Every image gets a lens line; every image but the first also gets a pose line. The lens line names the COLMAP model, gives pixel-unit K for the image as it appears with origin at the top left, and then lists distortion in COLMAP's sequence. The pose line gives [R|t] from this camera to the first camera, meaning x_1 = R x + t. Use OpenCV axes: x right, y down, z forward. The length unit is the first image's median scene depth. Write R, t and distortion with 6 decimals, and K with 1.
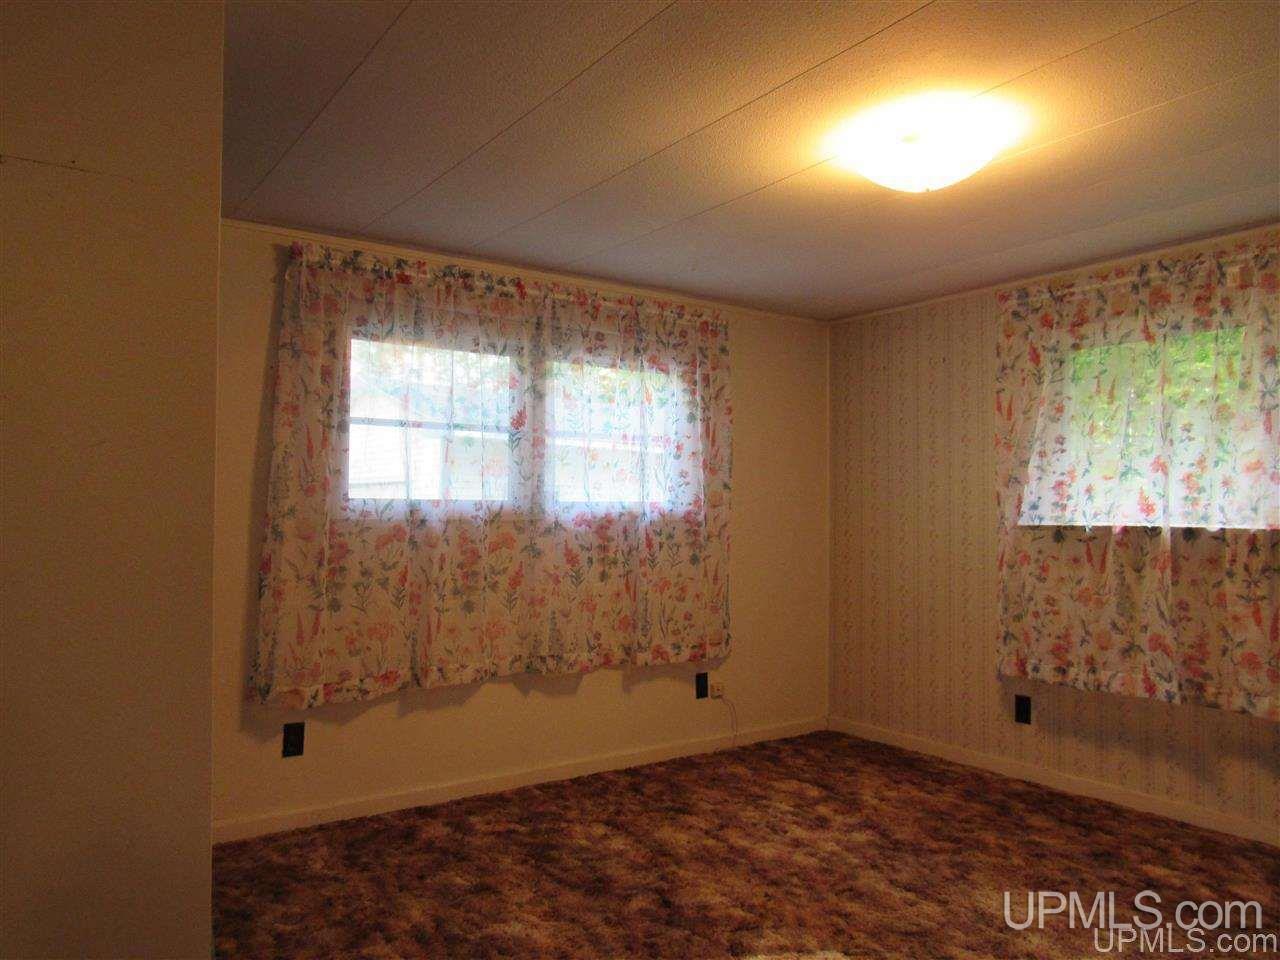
lens RADIAL K [[929.1, 0, 634.4], [0, 929.1, 481.7], [0, 0, 1]] dist [-0.009887, -0.000340]
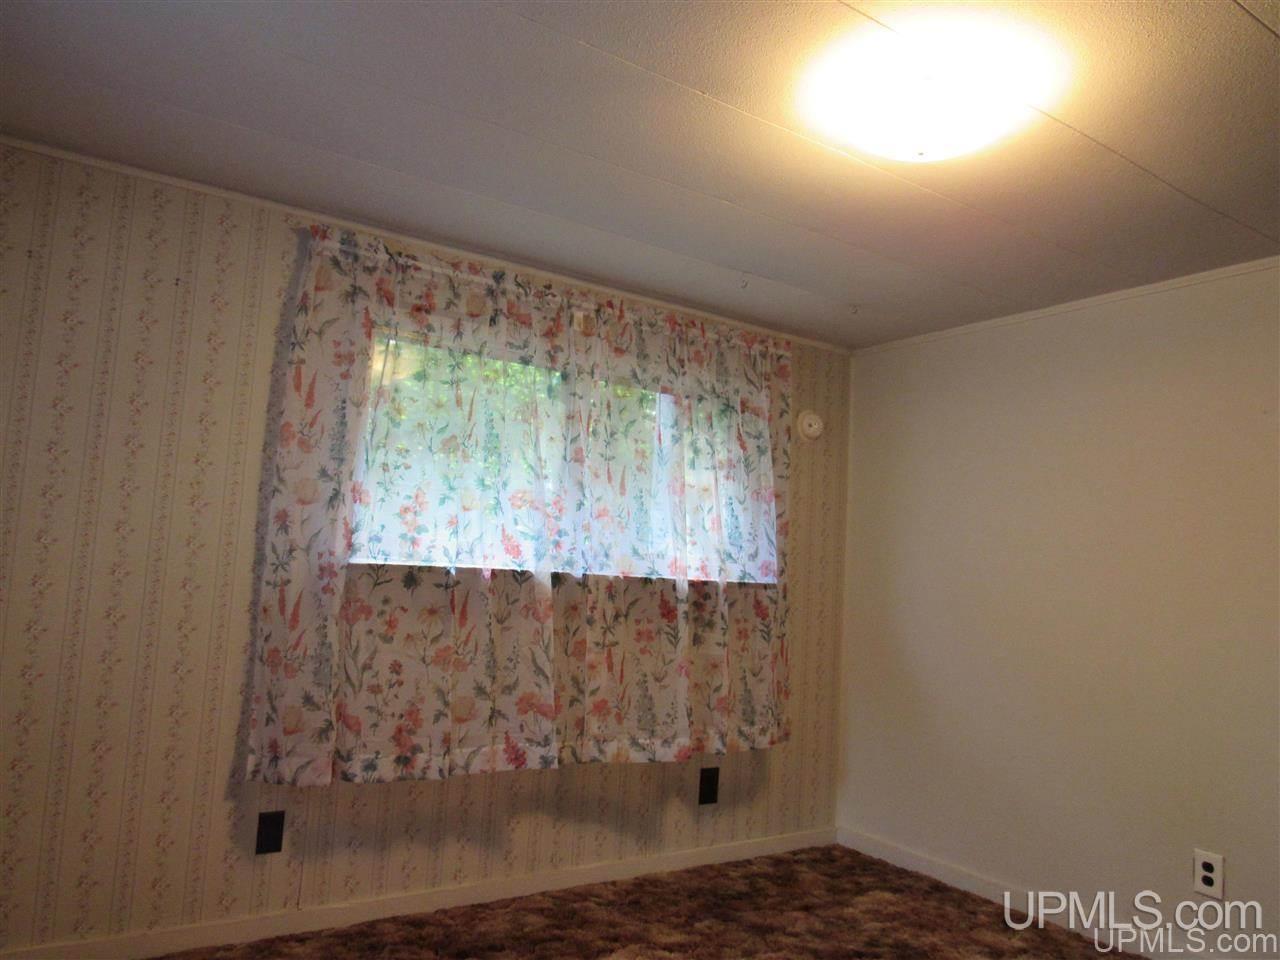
lens RADIAL K [[939.6, 0, 640.1], [0, 939.6, 451.7], [0, 0, 1]] dist [-0.041934, -0.000032]
pose [[-0.018362, 0.110371, 0.993721, -0.325000], [-0.089887, 0.989682, -0.111583, 0.024604], [-0.995783, -0.091371, -0.008251, 0.857118]]
